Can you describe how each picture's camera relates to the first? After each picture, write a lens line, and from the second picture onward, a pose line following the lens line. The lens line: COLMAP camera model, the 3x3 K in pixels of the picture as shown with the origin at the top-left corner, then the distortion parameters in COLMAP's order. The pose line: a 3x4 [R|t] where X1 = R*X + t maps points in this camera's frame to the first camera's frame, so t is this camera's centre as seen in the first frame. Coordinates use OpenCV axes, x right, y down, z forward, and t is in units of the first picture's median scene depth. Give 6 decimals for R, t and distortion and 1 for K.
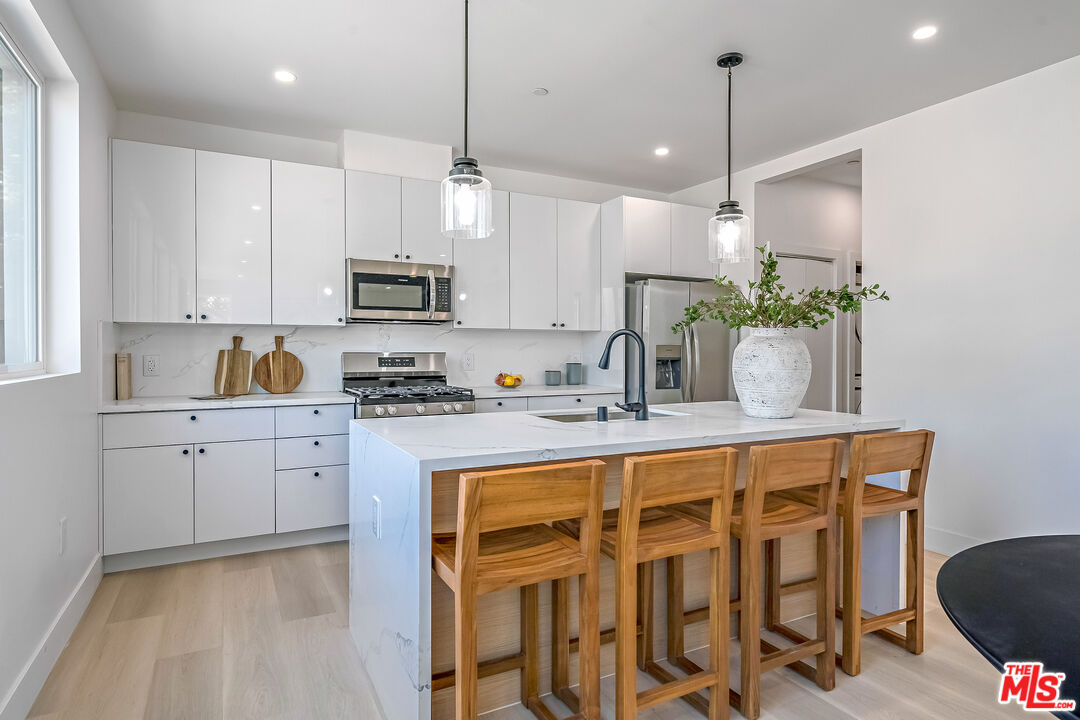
lens RADIAL K [[592.7, 0, 537.0], [0, 592.7, 354.4], [0, 0, 1]] dist [-0.000420, 0.000151]
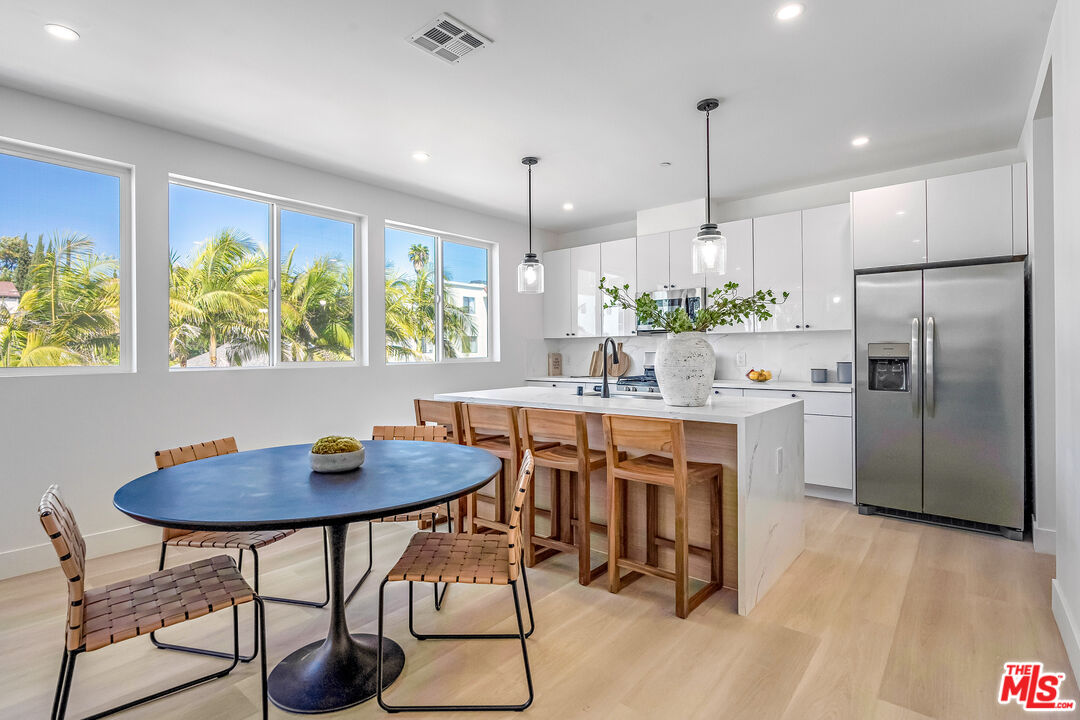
lens RADIAL K [[523.9, 0, 533.2], [0, 523.9, 354.6], [0, 0, 1]] dist [-0.003530, 0.000249]
pose [[0.381125, 0.000629, -0.924523, 0.861730], [0.002790, 0.999994, 0.001831, -0.001499], [0.924519, -0.003278, 0.381122, 0.208186]]
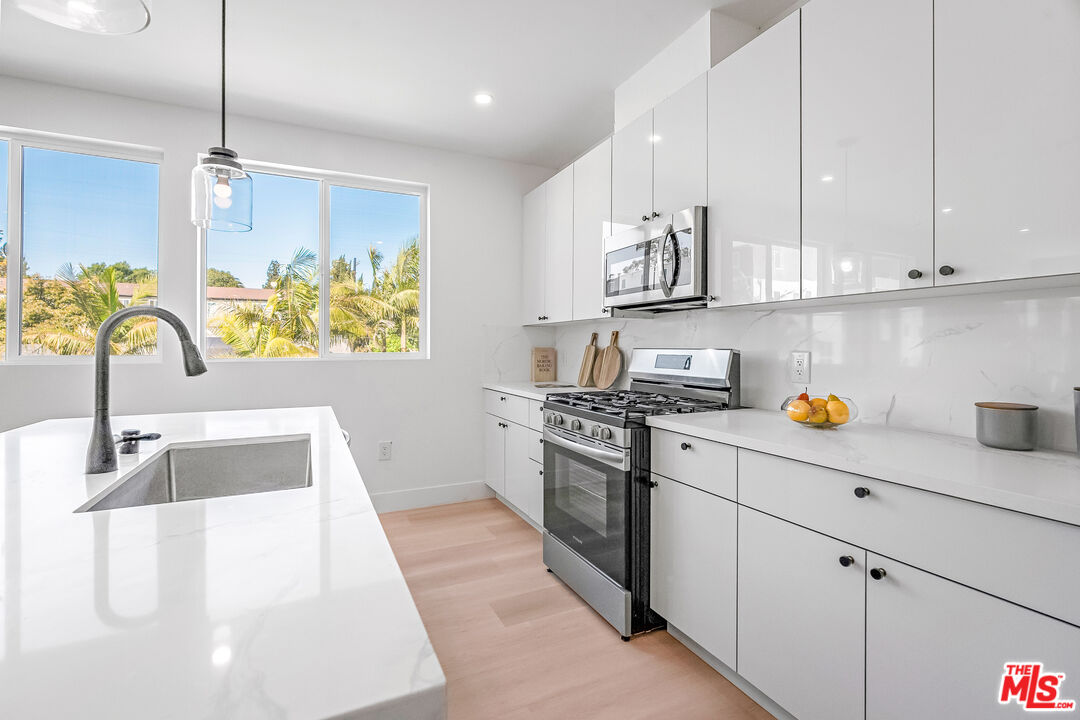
lens RADIAL K [[495.8, 0, 534.4], [0, 495.8, 347.6], [0, 0, 1]] dist [-0.000486, -0.000287]
pose [[-0.032778, 0.003554, -0.999456, 0.397342], [-0.002988, 0.999989, 0.003653, -0.006316], [0.999458, 0.003106, -0.032767, 0.908529]]
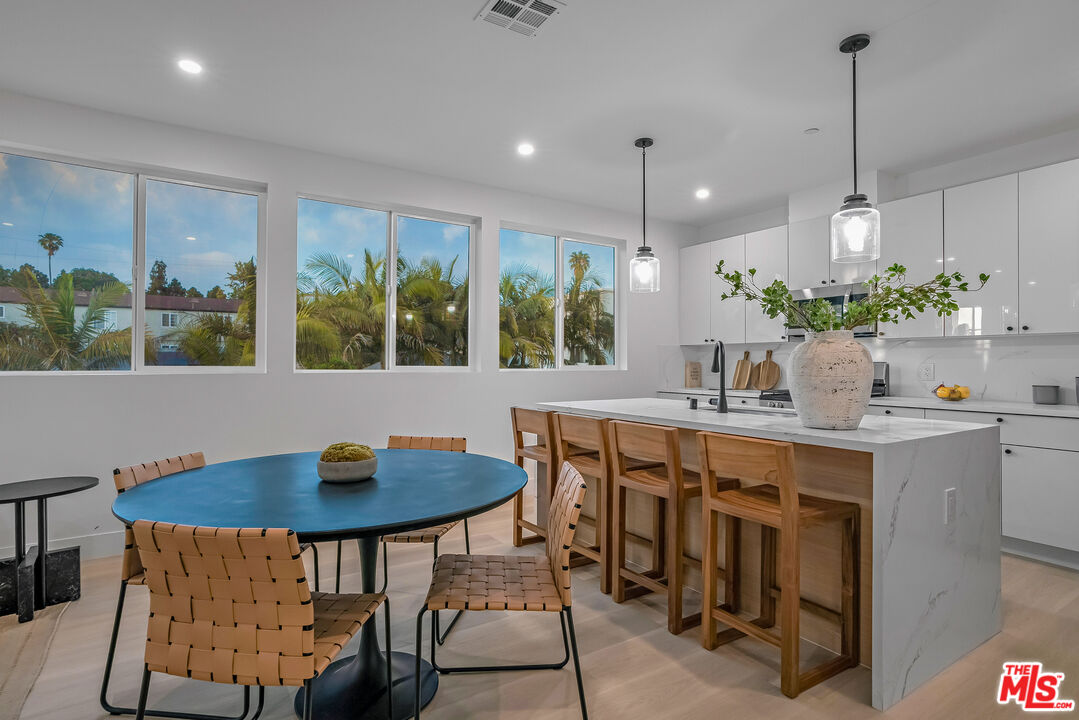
lens RADIAL K [[546.6, 0, 542.4], [0, 546.6, 363.4], [0, 0, 1]] dist [-0.032817, 0.031471]
pose [[0.106610, 0.000477, -0.994301, 0.831170], [-0.008435, 0.999964, -0.000424, 0.005508], [0.994265, 0.008433, 0.106610, 0.317943]]
